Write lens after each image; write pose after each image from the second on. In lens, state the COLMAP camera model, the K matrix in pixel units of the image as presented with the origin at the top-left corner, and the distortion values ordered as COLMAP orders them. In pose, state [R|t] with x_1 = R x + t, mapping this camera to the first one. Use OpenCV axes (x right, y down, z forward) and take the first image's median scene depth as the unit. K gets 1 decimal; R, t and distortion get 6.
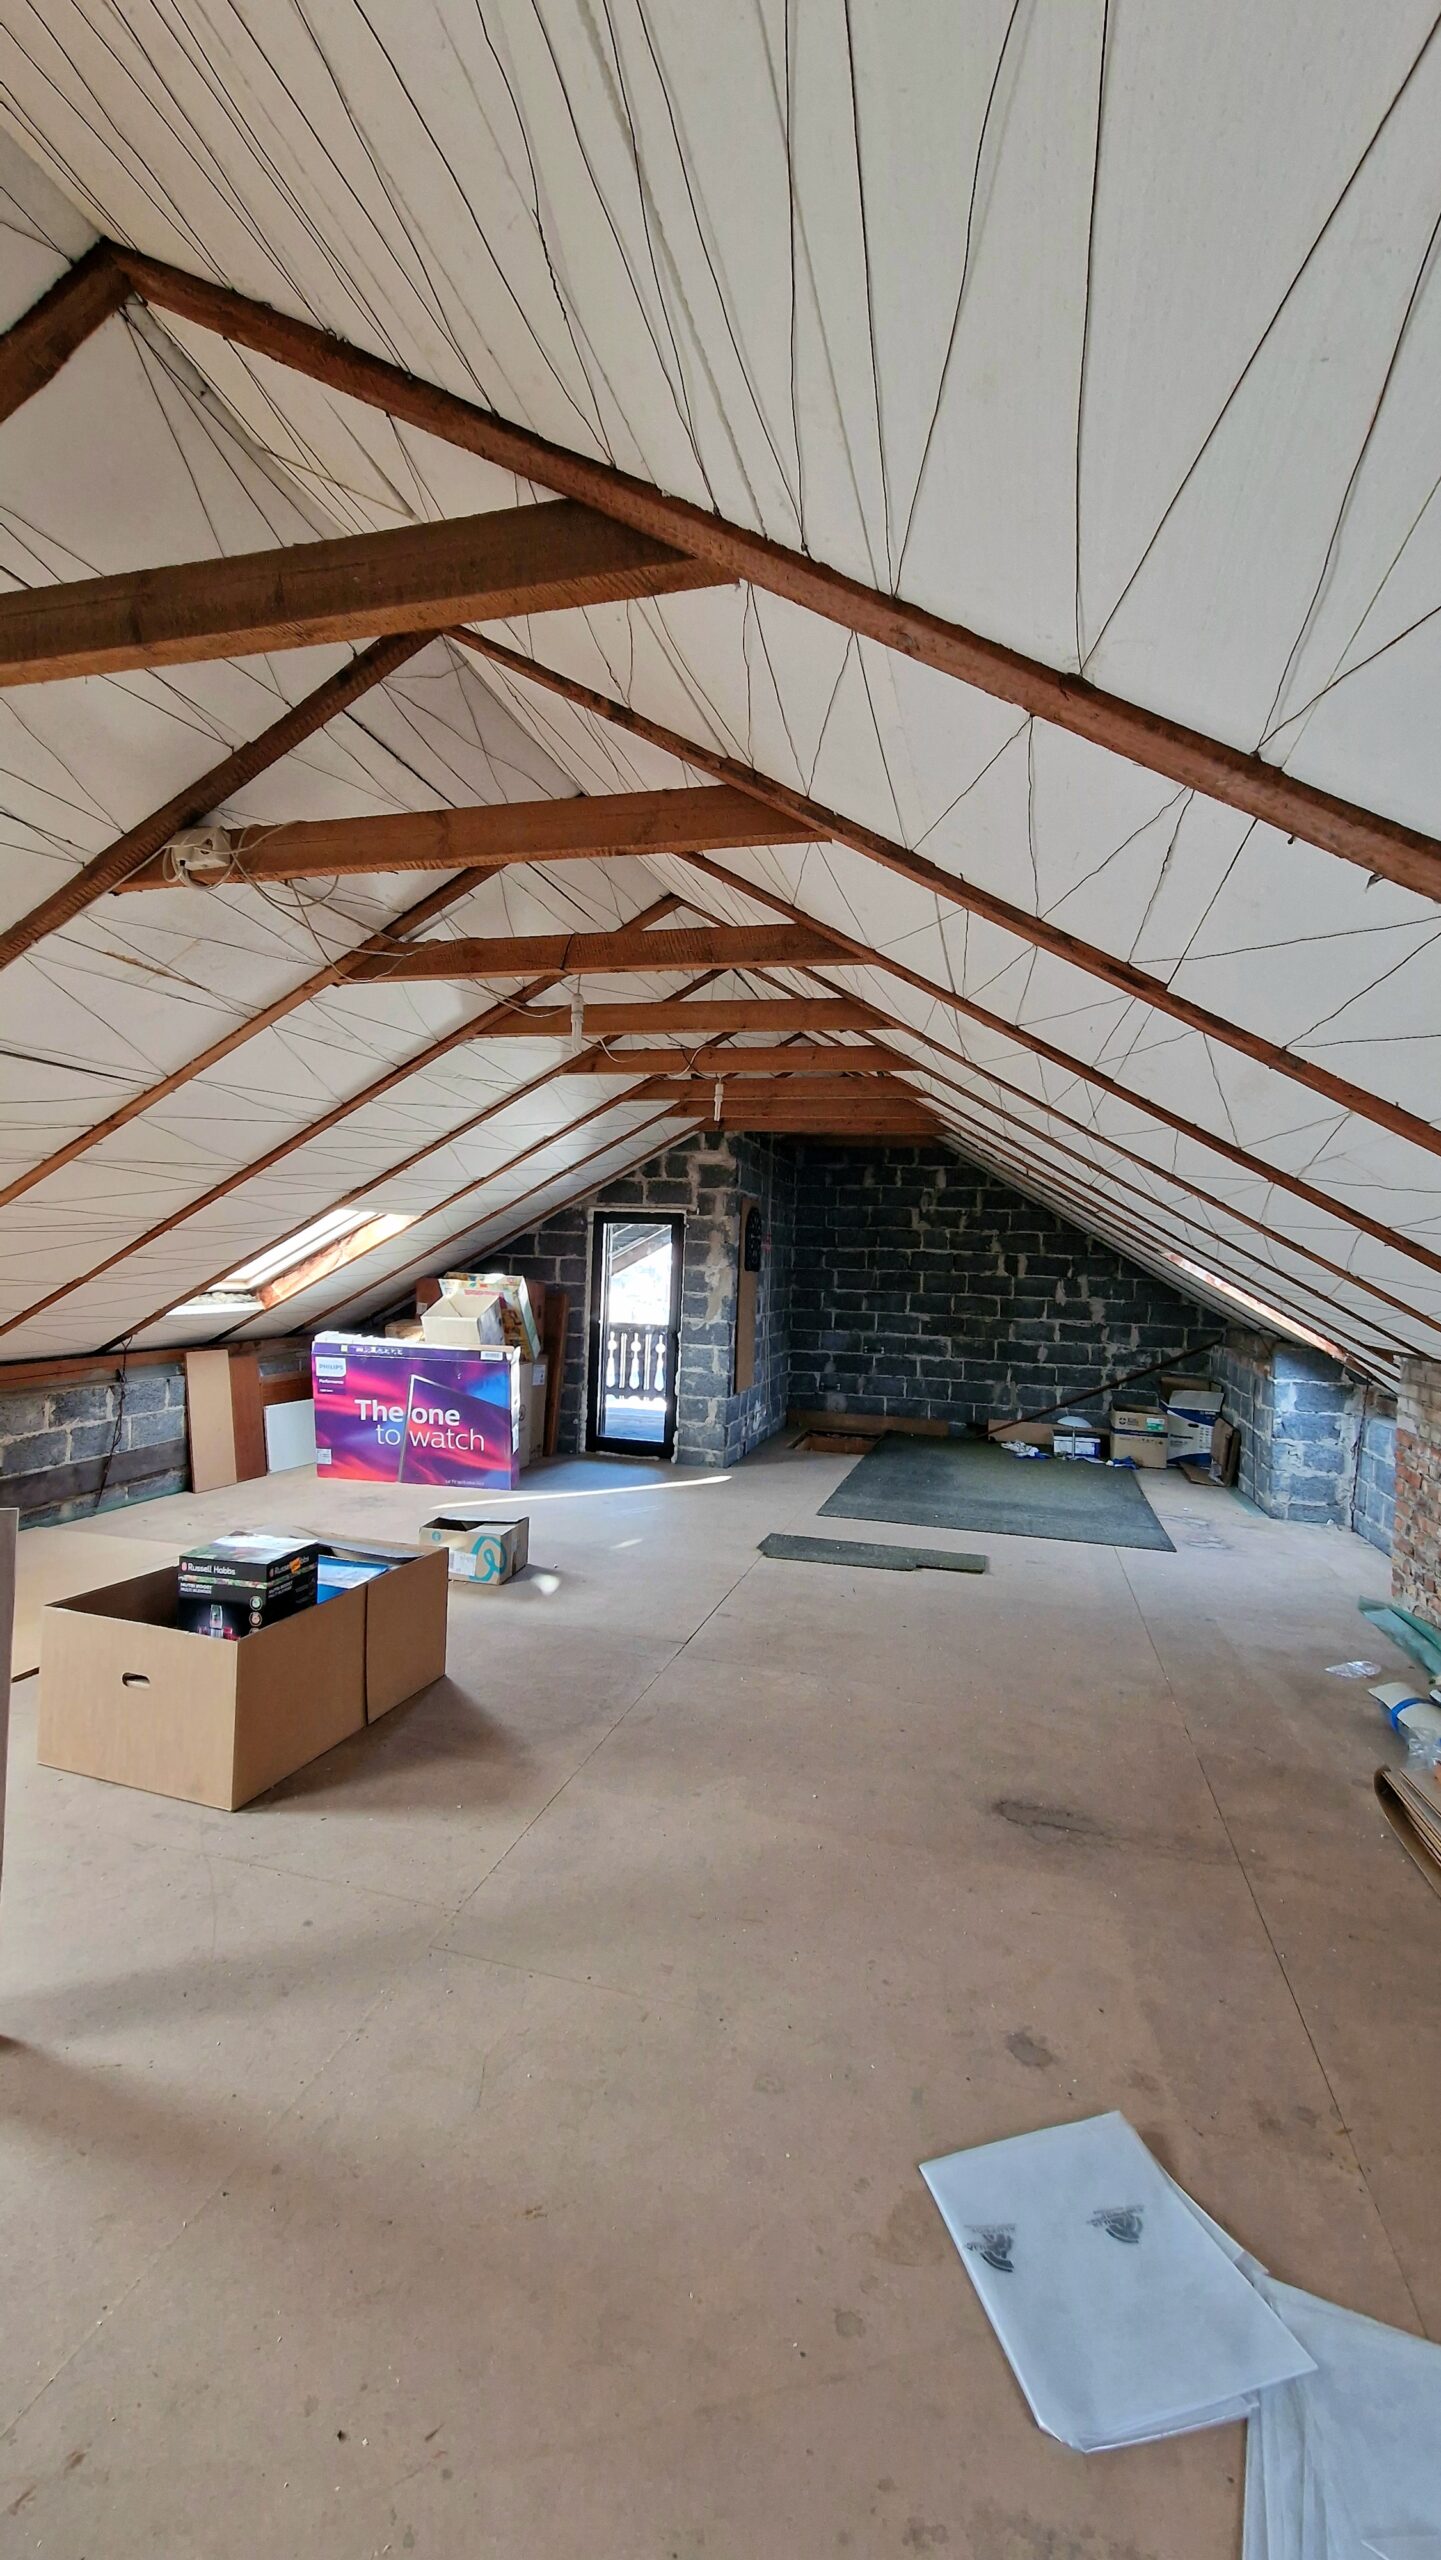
lens RADIAL K [[1050.9, 0, 719.8], [0, 1050.9, 1256.2], [0, 0, 1]] dist [0.000814, -0.004931]
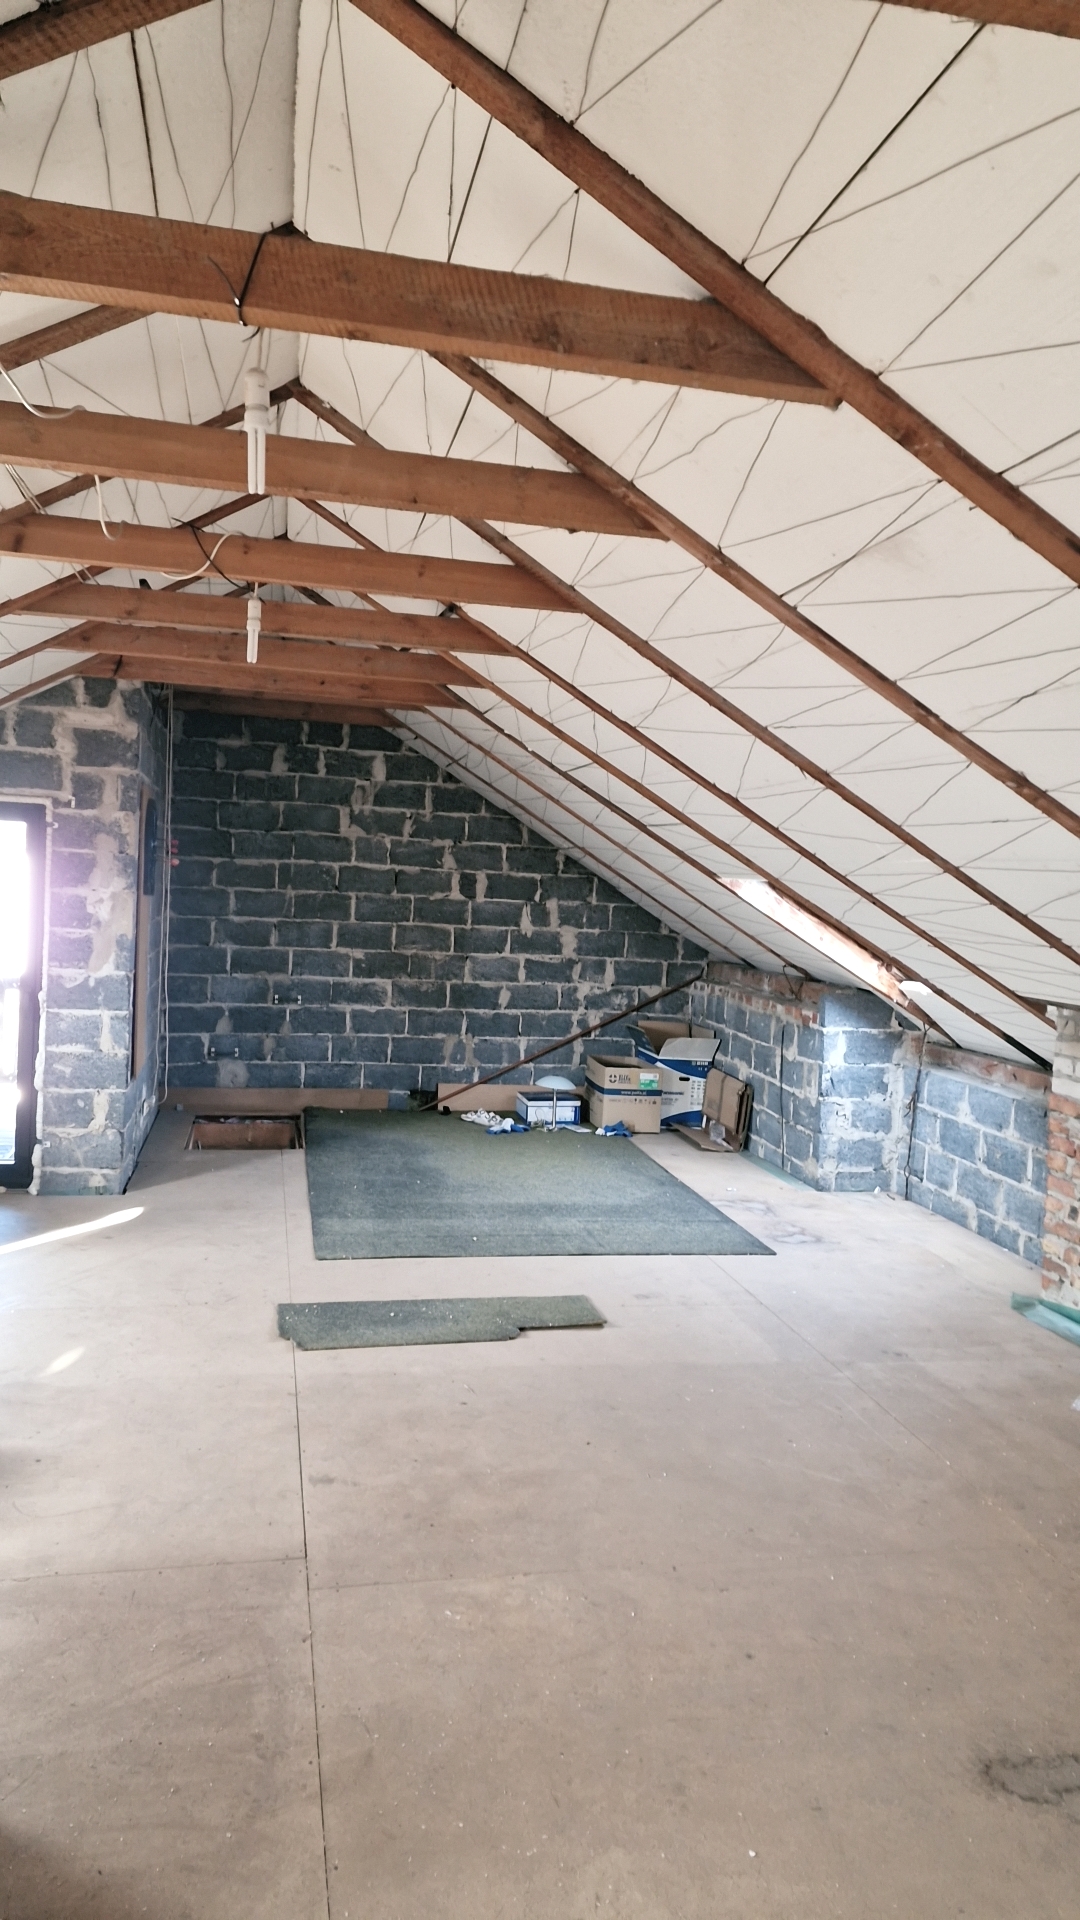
lens RADIAL K [[1269.9, 0, 530.6], [0, 1269.9, 942.4], [0, 0, 1]] dist [0.113783, -0.105130]
pose [[0.890880, -0.015319, 0.453979, -0.144642], [-0.015034, 0.997889, 0.063174, -0.012554], [-0.453989, -0.063105, 0.888770, 0.191395]]
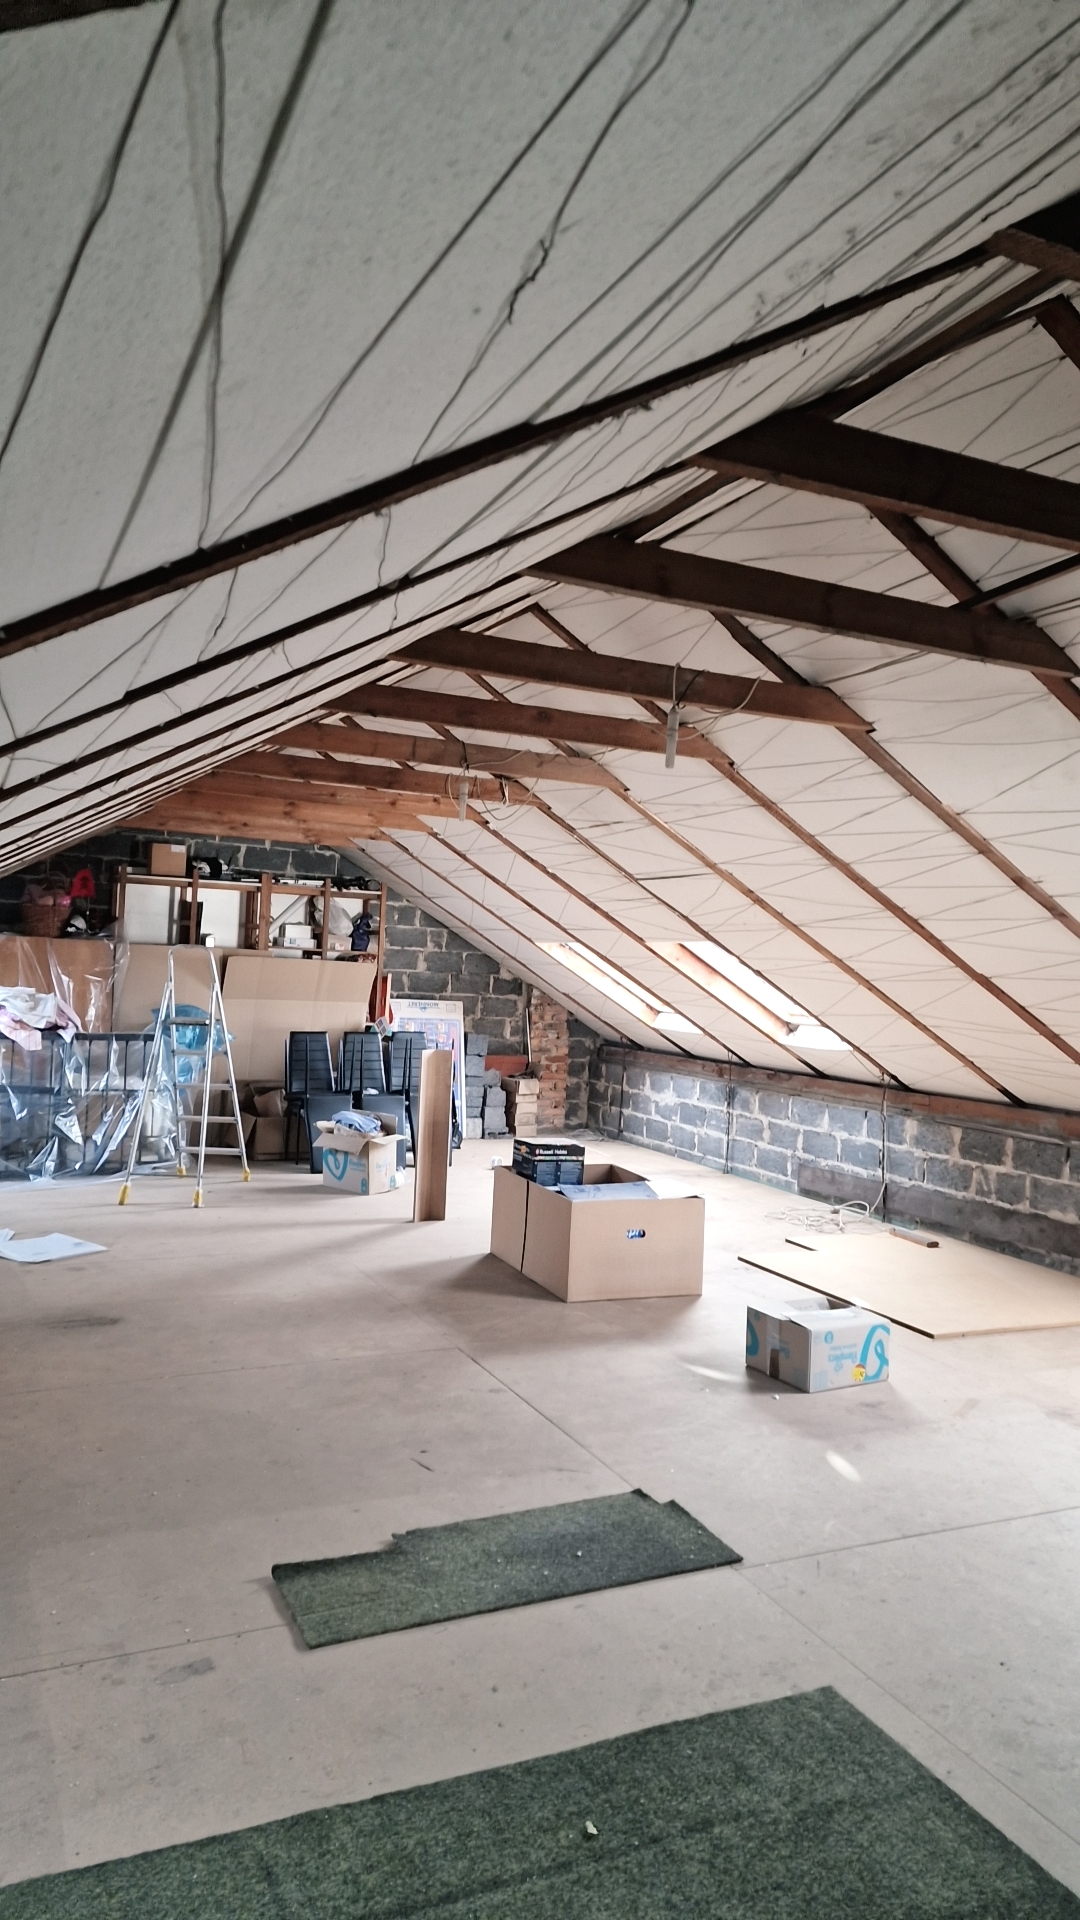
lens RADIAL K [[1266.3, 0, 540.9], [0, 1266.3, 967.4], [0, 0, 1]] dist [0.106642, -0.098621]
pose [[-0.756560, -0.068877, -0.650287, 0.426231], [-0.068467, 0.997315, -0.025976, 0.019610], [0.650330, 0.024871, -0.759245, 1.150377]]
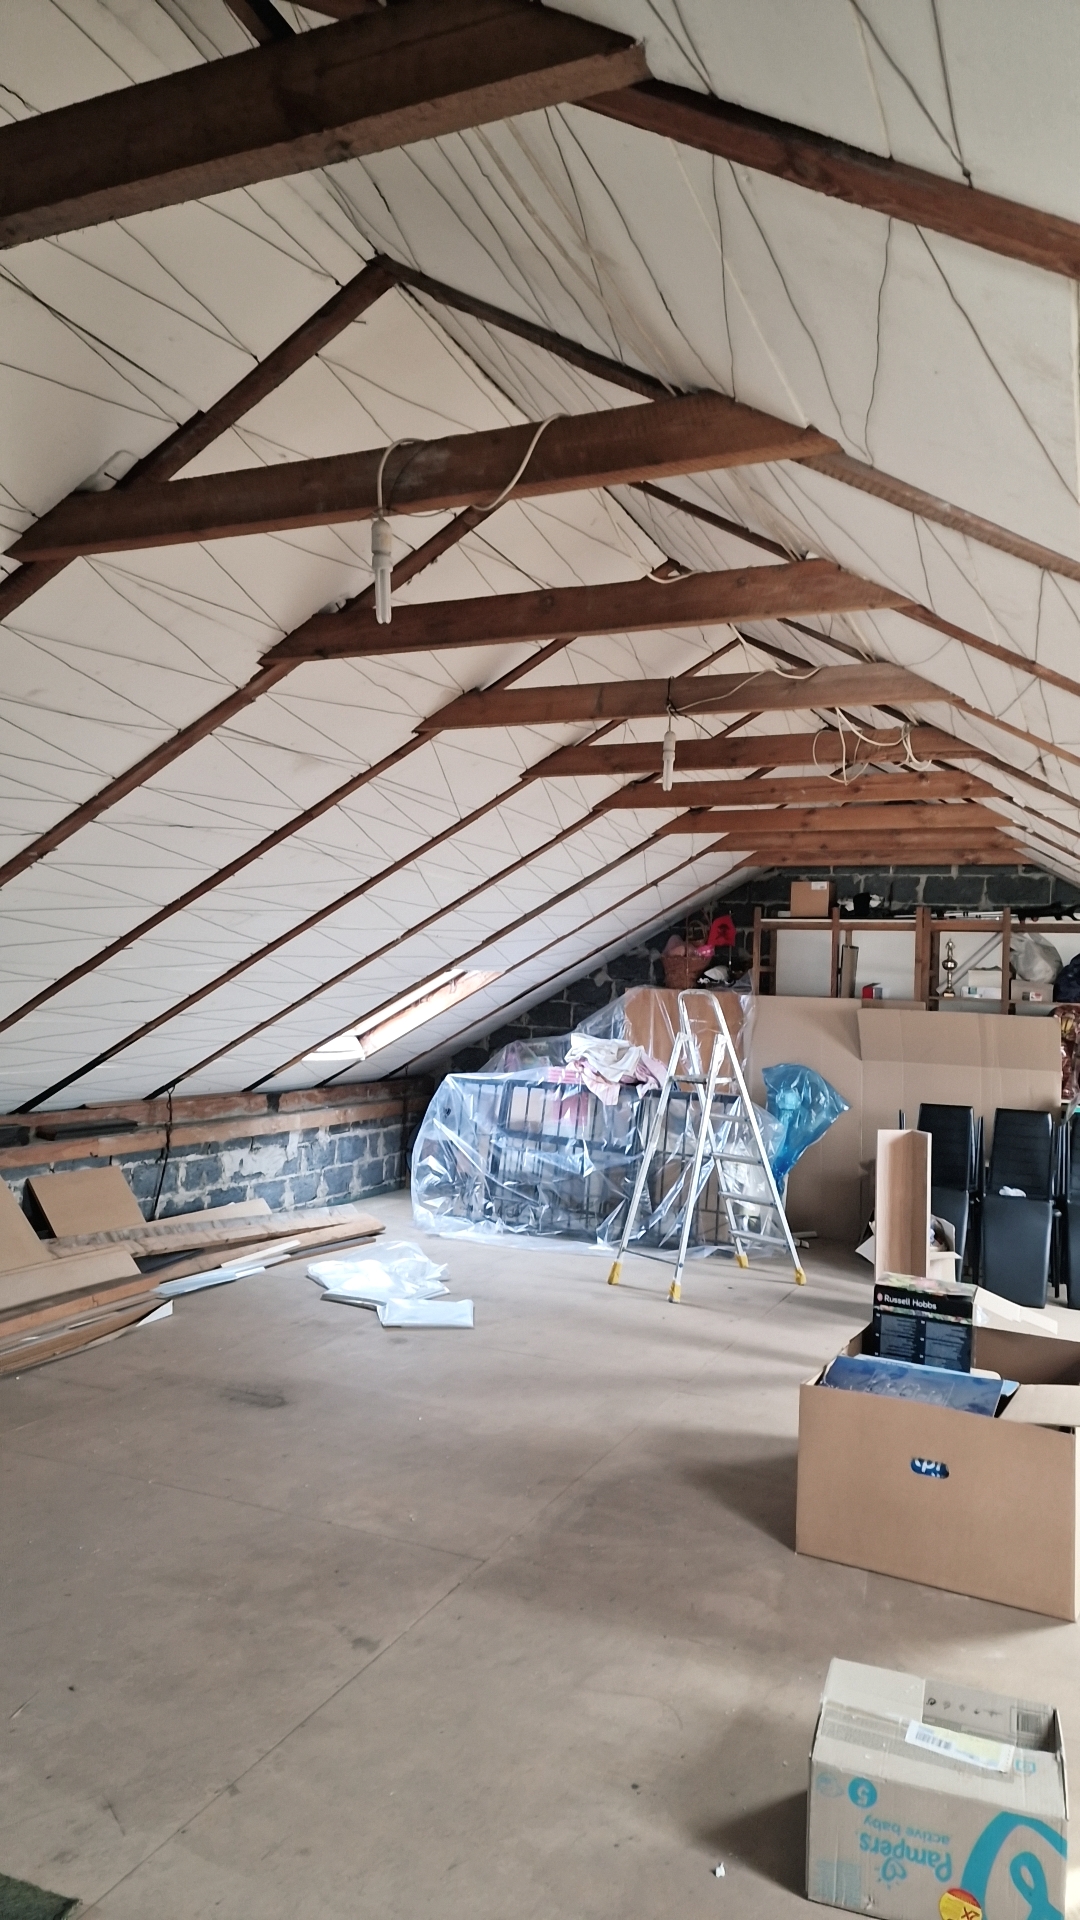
lens RADIAL K [[1269.9, 0, 530.6], [0, 1269.9, 942.4], [0, 0, 1]] dist [0.113783, -0.105130]
pose [[-0.984583, -0.067835, 0.161227, -0.103800], [-0.075235, 0.996354, -0.040240, 0.004502], [-0.157909, -0.051750, -0.986097, 1.067675]]
